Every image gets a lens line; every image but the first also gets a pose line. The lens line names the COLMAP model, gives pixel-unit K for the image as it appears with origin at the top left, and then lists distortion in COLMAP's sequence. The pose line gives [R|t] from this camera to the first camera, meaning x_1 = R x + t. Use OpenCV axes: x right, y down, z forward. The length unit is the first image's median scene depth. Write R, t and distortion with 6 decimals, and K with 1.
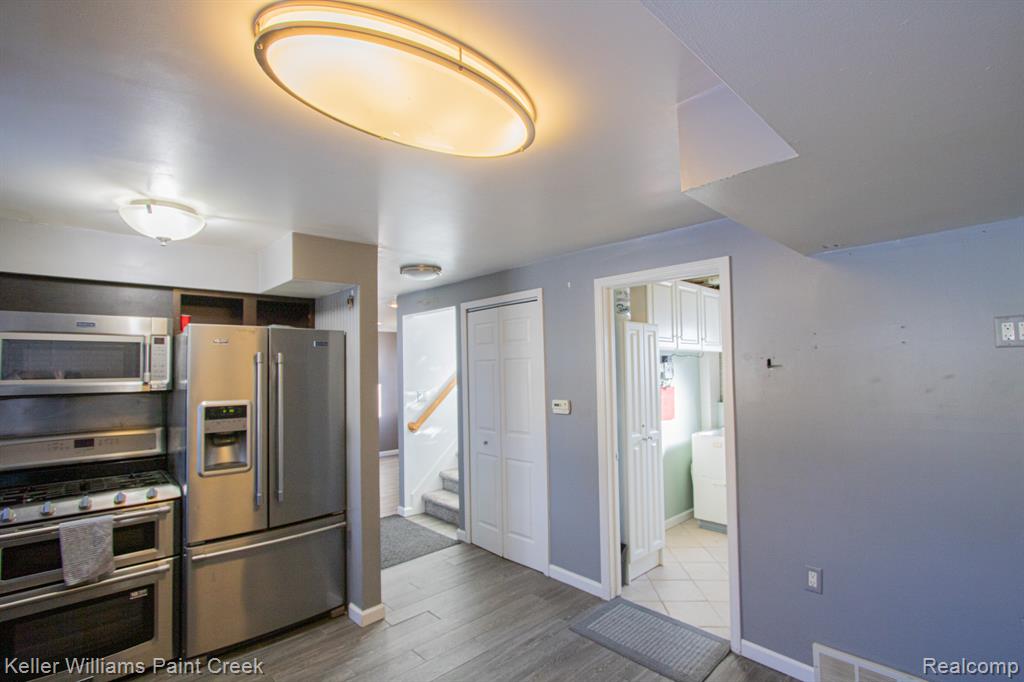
lens RADIAL K [[474.8, 0, 513.9], [0, 474.8, 346.1], [0, 0, 1]] dist [-0.004540, 0.000019]
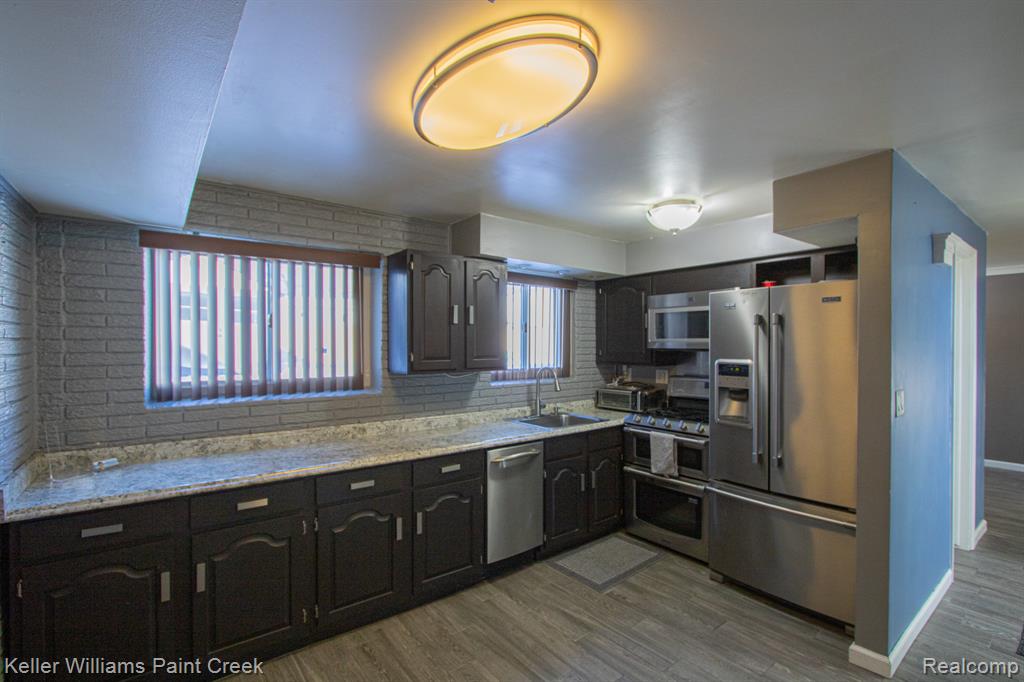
lens RADIAL K [[474.8, 0, 514.3], [0, 474.8, 343.4], [0, 0, 1]] dist [-0.004540, 0.000019]
pose [[-0.078953, 0.021851, -0.996639, 0.521248], [0.052929, 0.998441, 0.017697, 0.031688], [0.995472, -0.051354, -0.079987, 0.584161]]
